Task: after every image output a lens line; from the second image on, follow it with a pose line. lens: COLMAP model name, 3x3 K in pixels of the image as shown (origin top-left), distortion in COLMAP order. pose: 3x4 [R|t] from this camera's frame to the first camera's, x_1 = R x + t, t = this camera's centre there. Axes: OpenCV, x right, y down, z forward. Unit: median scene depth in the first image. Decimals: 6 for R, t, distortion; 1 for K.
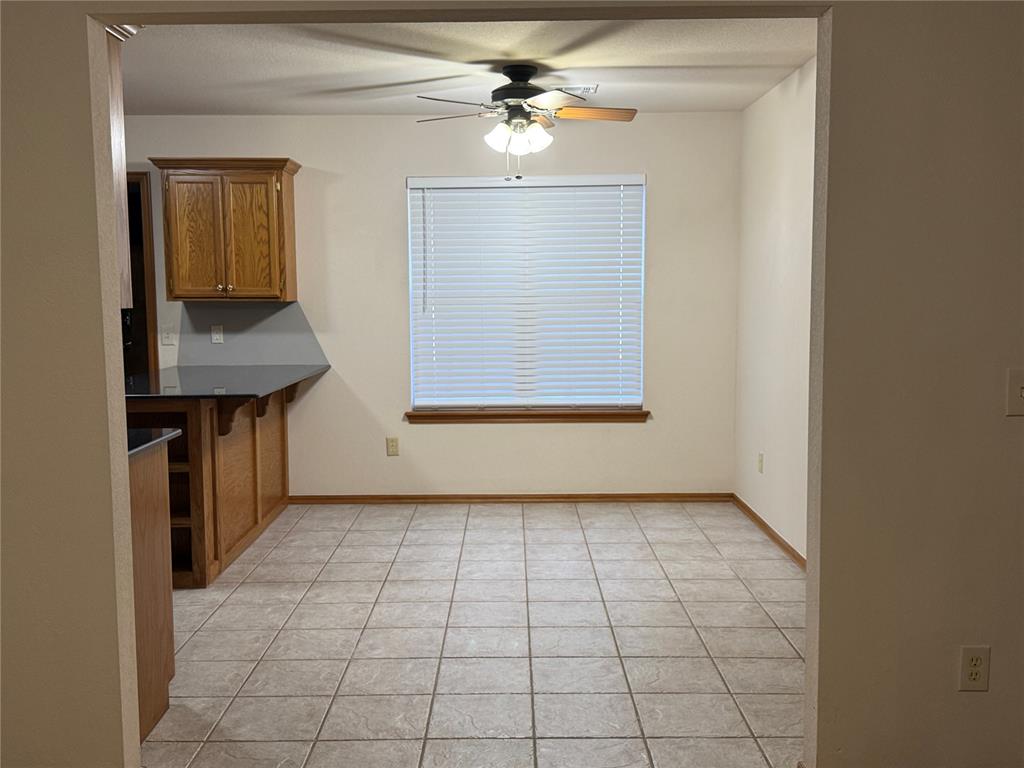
lens RADIAL K [[1016.5, 0, 512.0], [0, 1016.5, 384.0], [0, 0, 1]] dist [0.158076, -0.225017]
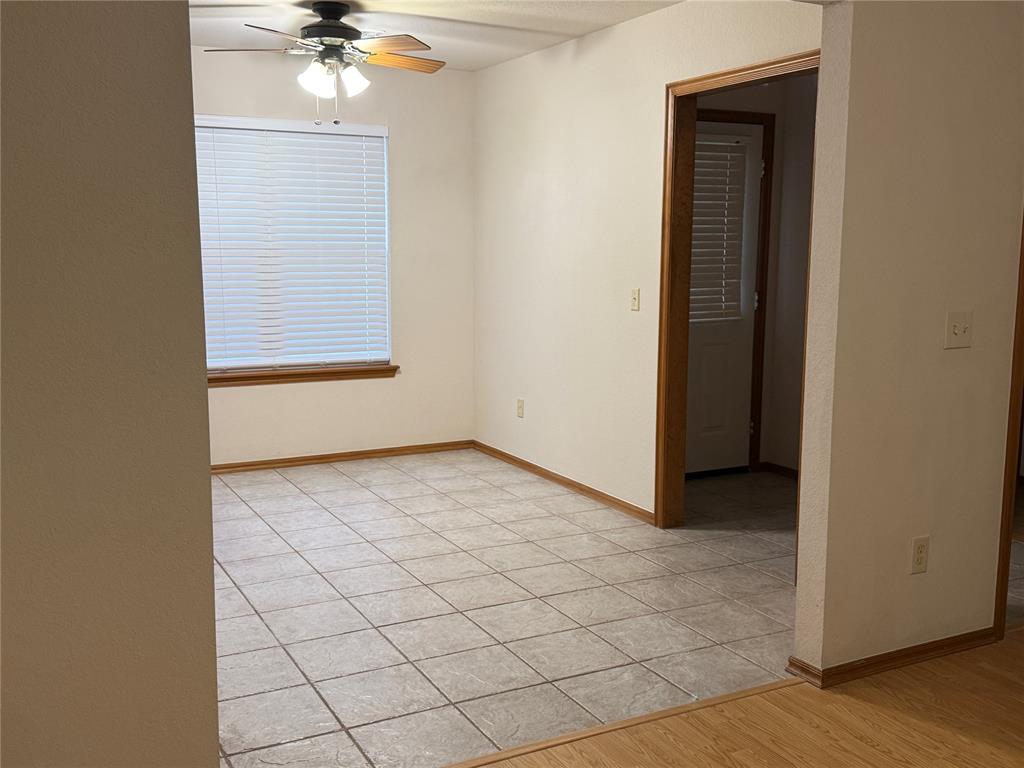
lens RADIAL K [[1016.5, 0, 512.0], [0, 1016.5, 384.0], [0, 0, 1]] dist [0.158076, -0.225017]
pose [[0.886532, -0.053477, 0.459566, -0.300743], [0.033047, 0.998080, 0.052390, -0.005519], [-0.461485, -0.031258, 0.886597, 0.074301]]
